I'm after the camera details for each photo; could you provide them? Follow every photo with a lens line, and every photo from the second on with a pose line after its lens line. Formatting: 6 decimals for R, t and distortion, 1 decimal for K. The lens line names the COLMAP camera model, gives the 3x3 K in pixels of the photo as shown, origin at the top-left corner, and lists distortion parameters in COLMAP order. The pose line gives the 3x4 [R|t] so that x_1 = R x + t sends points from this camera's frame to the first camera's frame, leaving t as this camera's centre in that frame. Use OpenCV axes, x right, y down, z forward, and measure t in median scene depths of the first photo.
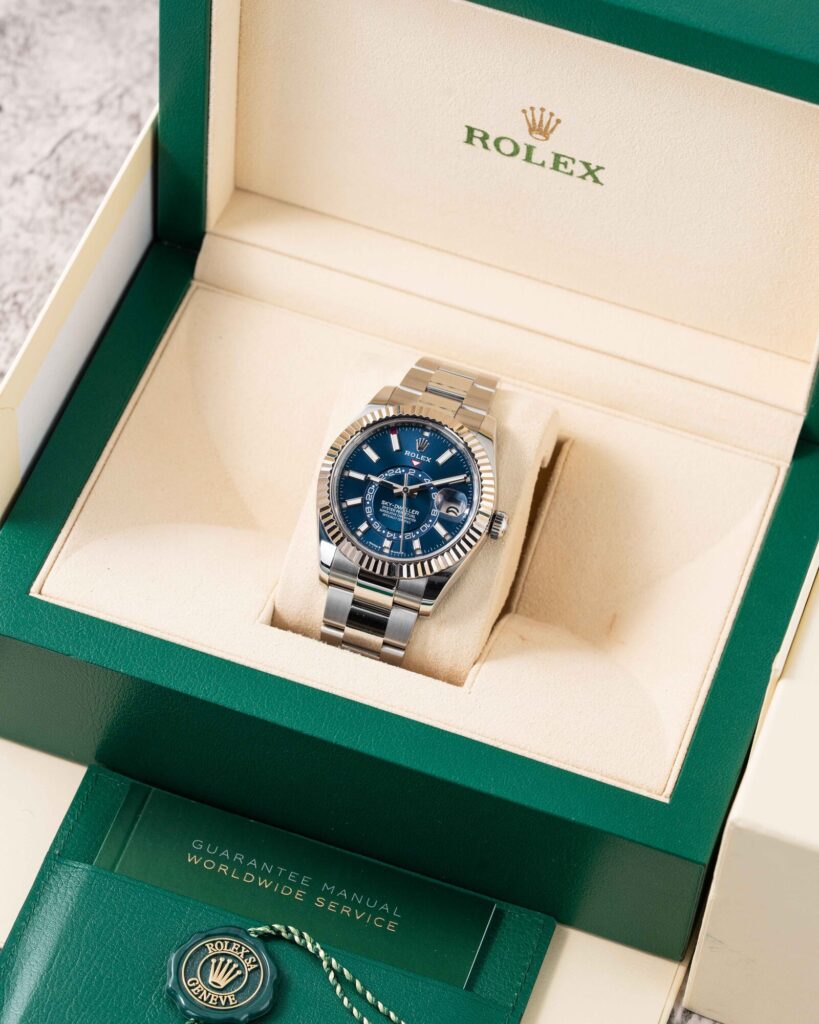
lens RADIAL K [[4207.3, 0, 409.7], [0, 4207.3, 510.7], [0, 0, 1]] dist [0.206979, 0.000000]
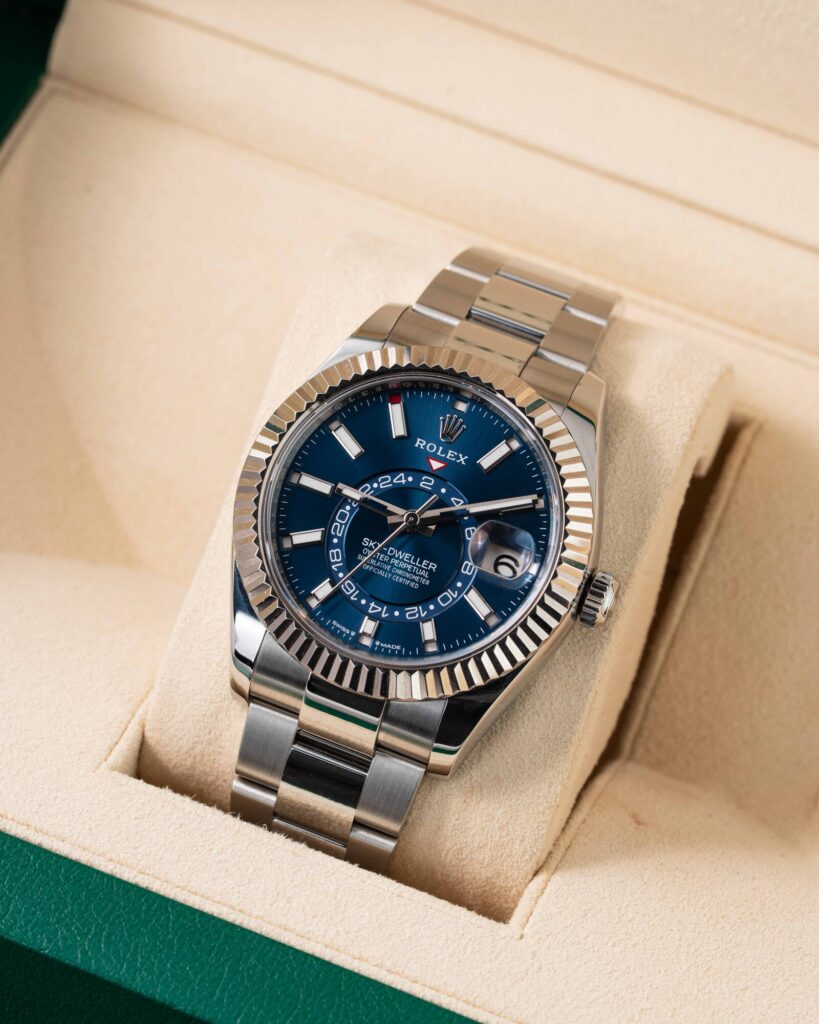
lens RADIAL K [[4207.3, 0, 410.2], [0, 4207.3, 509.4], [0, 0, 1]] dist [0.206979, 0.000000]
pose [[0.997688, 0.050378, -0.045613, 0.020965], [-0.048642, 0.998078, 0.038403, -0.024647], [0.047460, -0.036095, 0.998221, 0.502947]]
